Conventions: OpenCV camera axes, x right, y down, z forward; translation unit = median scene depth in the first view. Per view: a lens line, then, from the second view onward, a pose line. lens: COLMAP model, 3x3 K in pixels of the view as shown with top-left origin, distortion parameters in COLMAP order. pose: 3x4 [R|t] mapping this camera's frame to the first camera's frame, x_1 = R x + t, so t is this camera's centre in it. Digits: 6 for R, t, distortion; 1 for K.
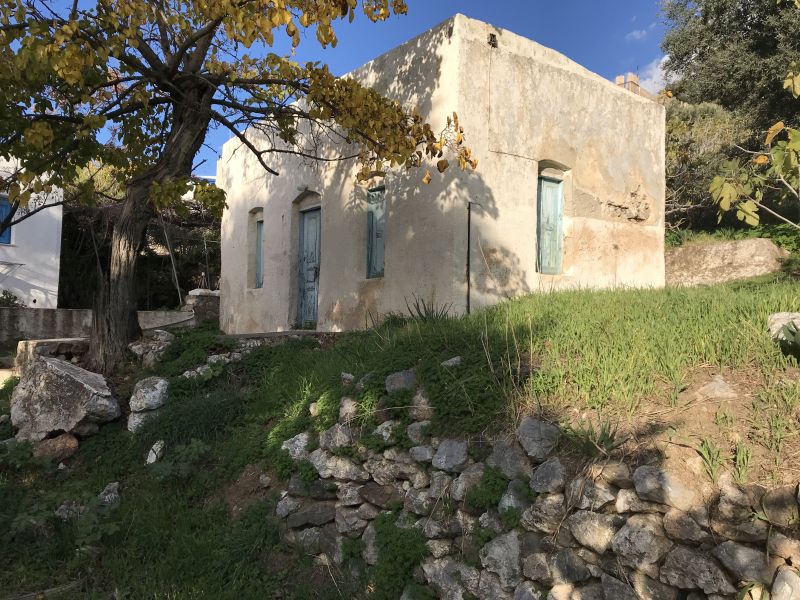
lens RADIAL K [[656.0, 0, 395.1], [0, 656.0, 295.4], [0, 0, 1]] dist [0.010483, -0.008370]
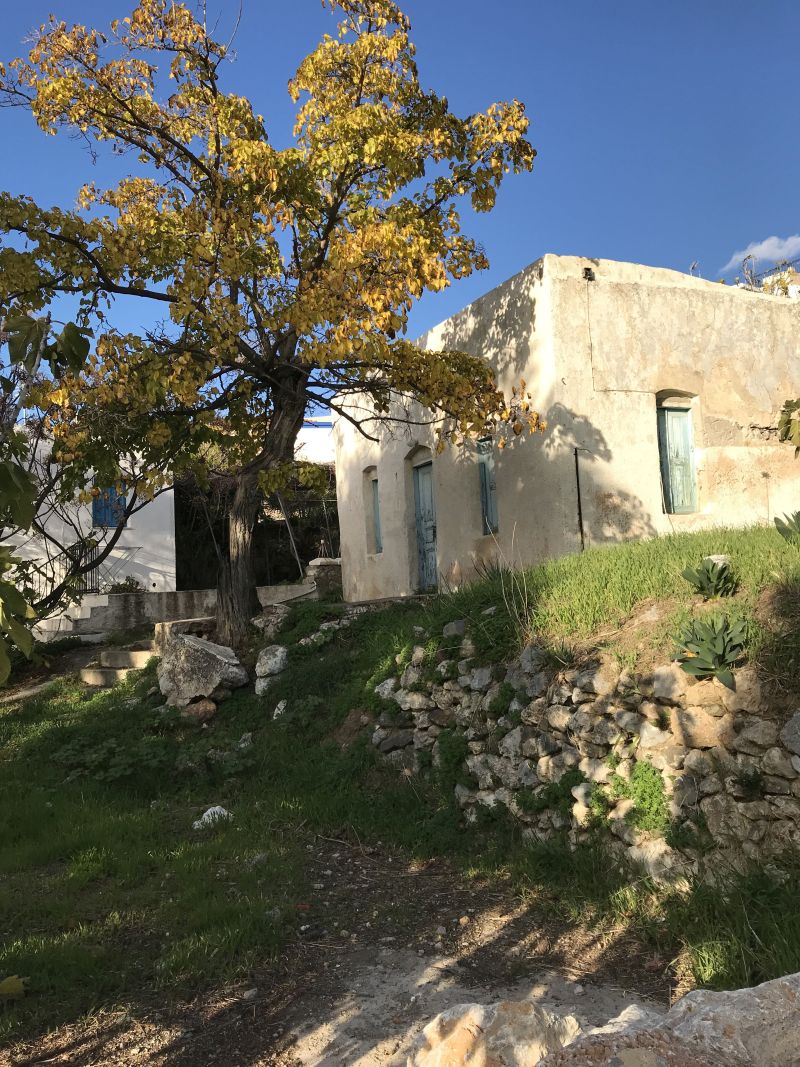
lens RADIAL K [[874.9, 0, 400.0], [0, 874.9, 533.5], [0, 0, 1]] dist [0.010483, -0.008370]
pose [[0.974425, -0.085020, -0.208011, 0.118466], [0.081702, 0.996355, -0.024505, -0.008593], [0.209336, 0.006884, 0.977820, -0.291985]]
